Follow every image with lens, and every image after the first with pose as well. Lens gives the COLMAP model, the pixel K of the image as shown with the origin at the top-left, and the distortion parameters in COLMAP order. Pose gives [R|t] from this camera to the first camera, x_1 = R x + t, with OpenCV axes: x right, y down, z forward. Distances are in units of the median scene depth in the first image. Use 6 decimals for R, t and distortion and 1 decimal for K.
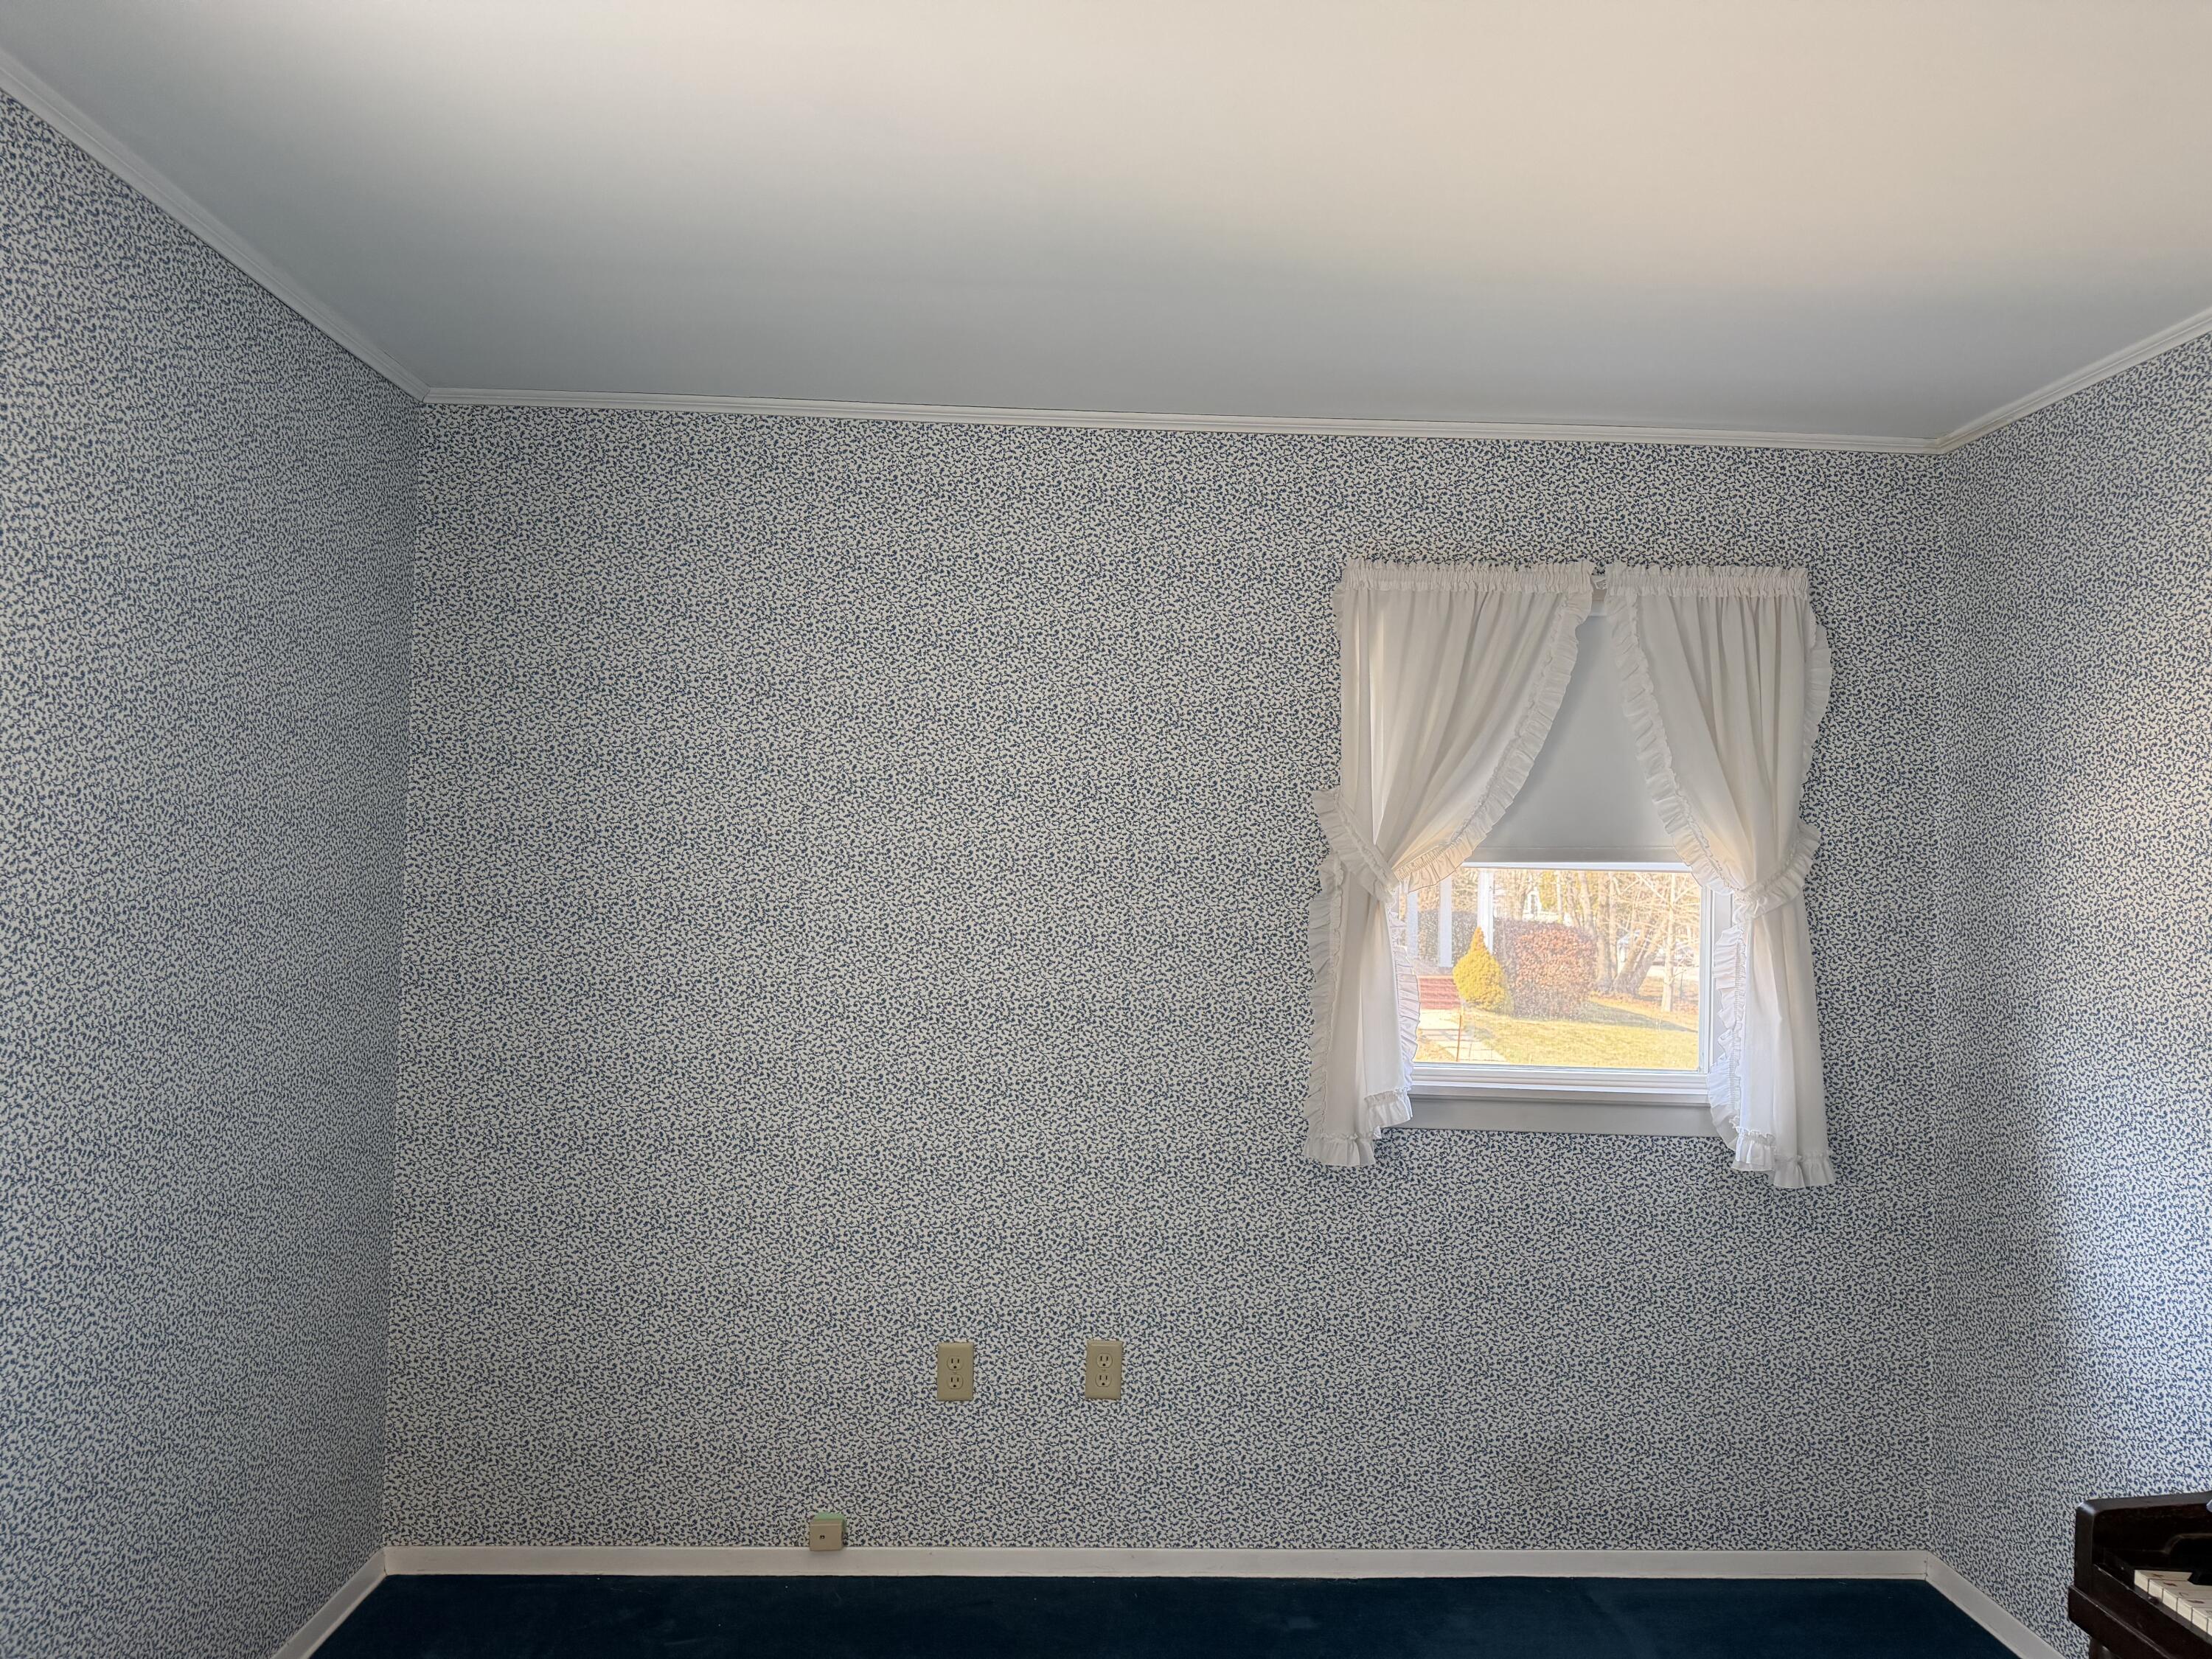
lens RADIAL K [[1589.4, 0, 1124.0], [0, 1589.4, 831.0], [0, 0, 1]] dist [0.085240, -0.112949]
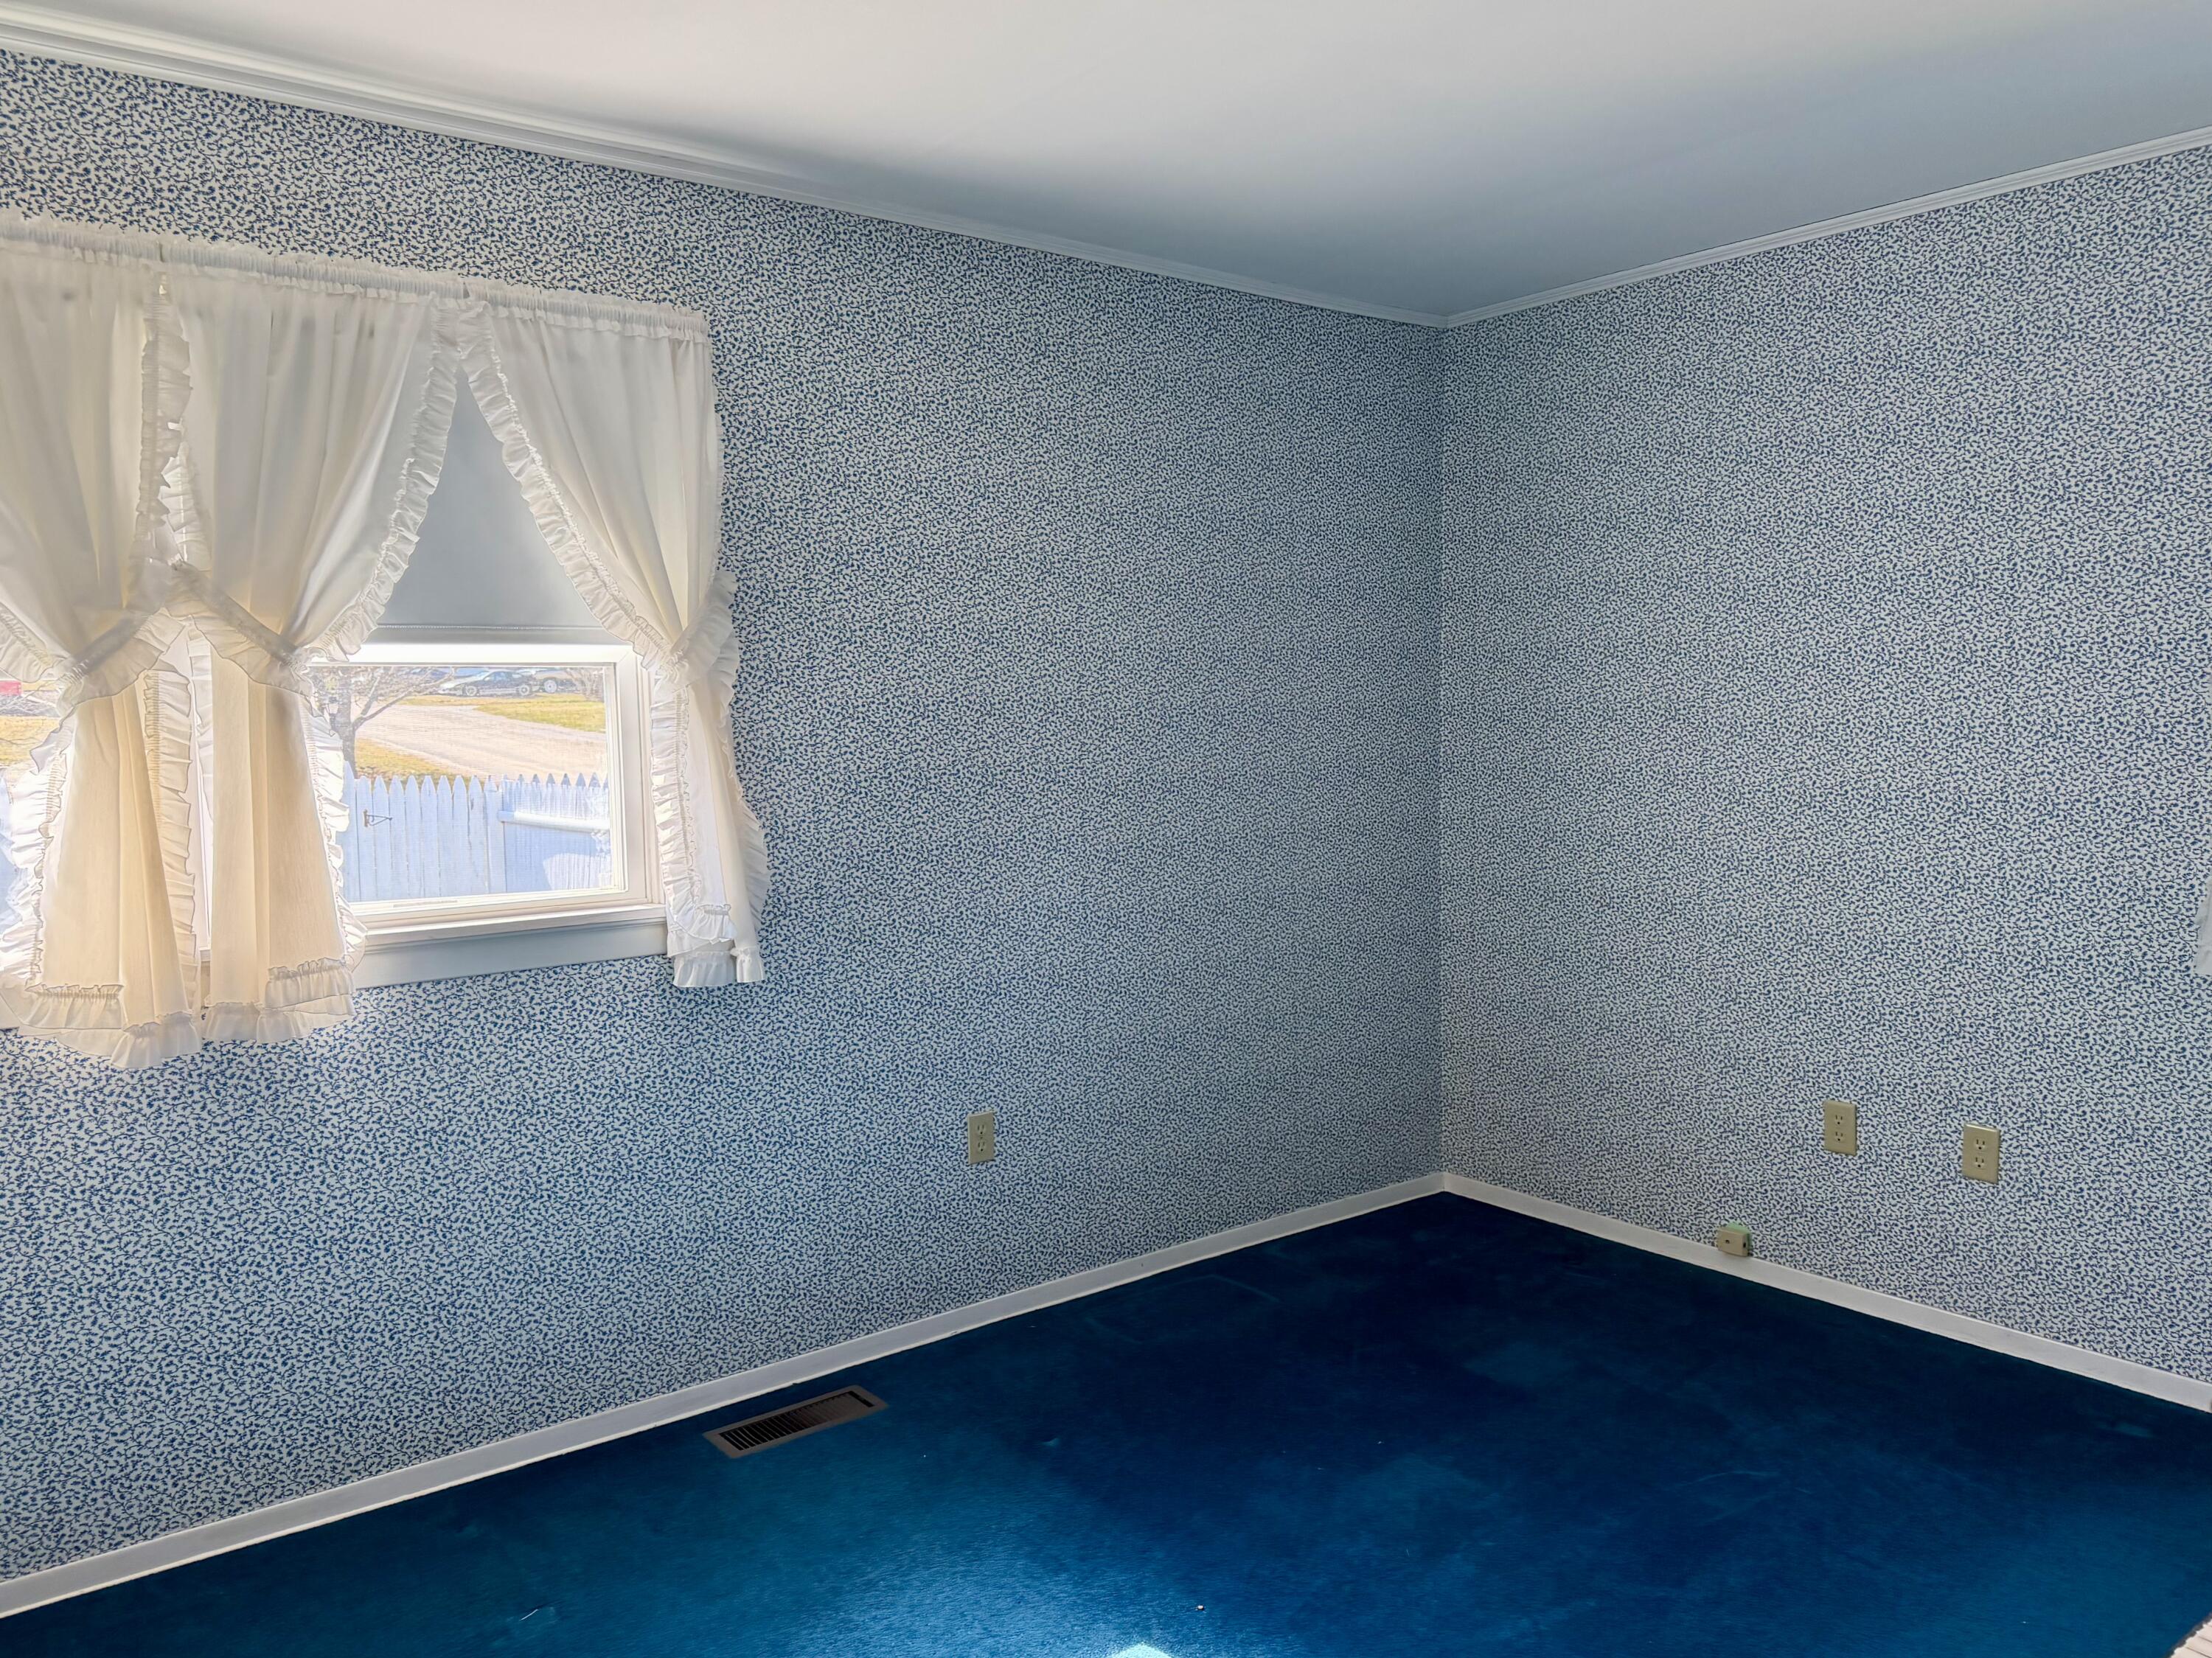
lens RADIAL K [[1589.3, 0, 1093.1], [0, 1589.3, 821.8], [0, 0, 1]] dist [0.085240, -0.112949]
pose [[0.591185, 0.029858, -0.805983, 0.470344], [0.050437, 0.995990, 0.073892, 0.023278], [0.804957, -0.084335, 0.587308, -0.034819]]
